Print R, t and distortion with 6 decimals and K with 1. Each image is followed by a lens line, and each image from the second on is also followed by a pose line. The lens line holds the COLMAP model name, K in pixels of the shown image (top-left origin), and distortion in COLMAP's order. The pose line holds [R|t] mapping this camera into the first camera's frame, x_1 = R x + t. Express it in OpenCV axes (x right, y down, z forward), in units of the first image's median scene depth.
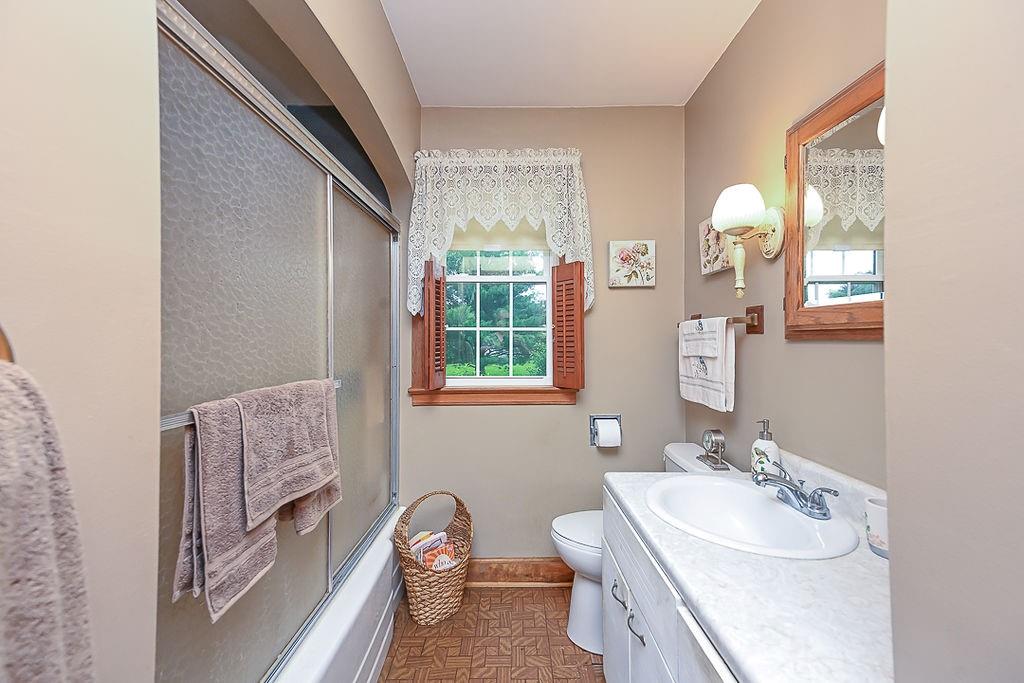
lens RADIAL K [[387.4, 0, 512.0], [0, 387.4, 341.5], [0, 0, 1]] dist [0.023271, 0.000079]
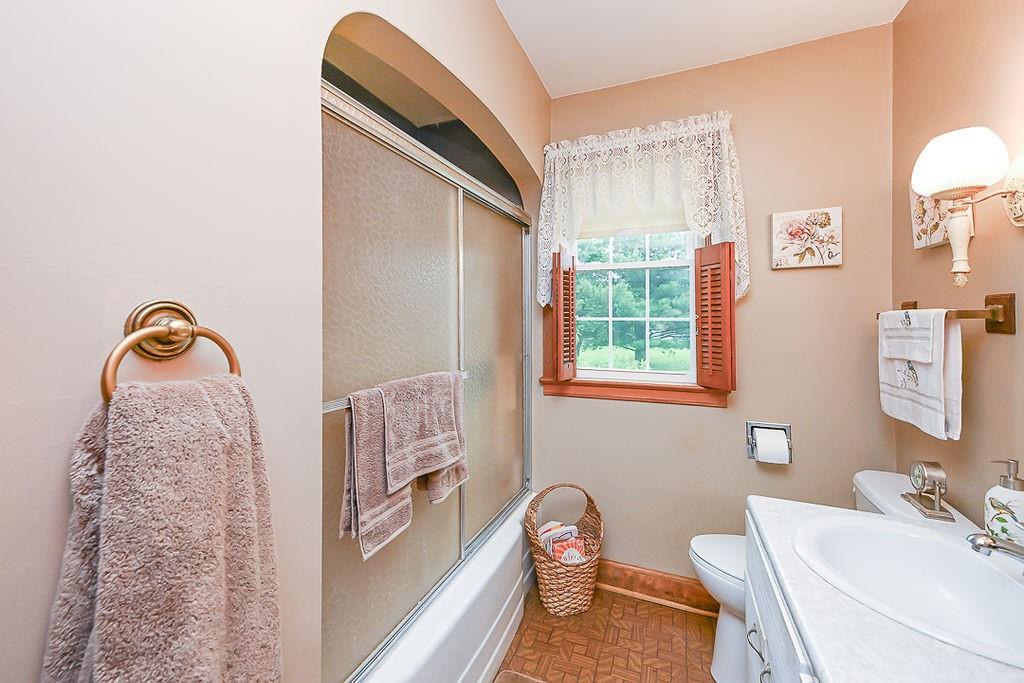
lens RADIAL K [[413.4, 0, 511.2], [0, 413.4, 321.6], [0, 0, 1]] dist [0.022665, 0.000291]
pose [[0.923150, 0.005050, -0.384408, 0.094493], [-0.003525, 0.999983, 0.004672, -0.036482], [0.384425, -0.002958, 0.923152, -0.032919]]
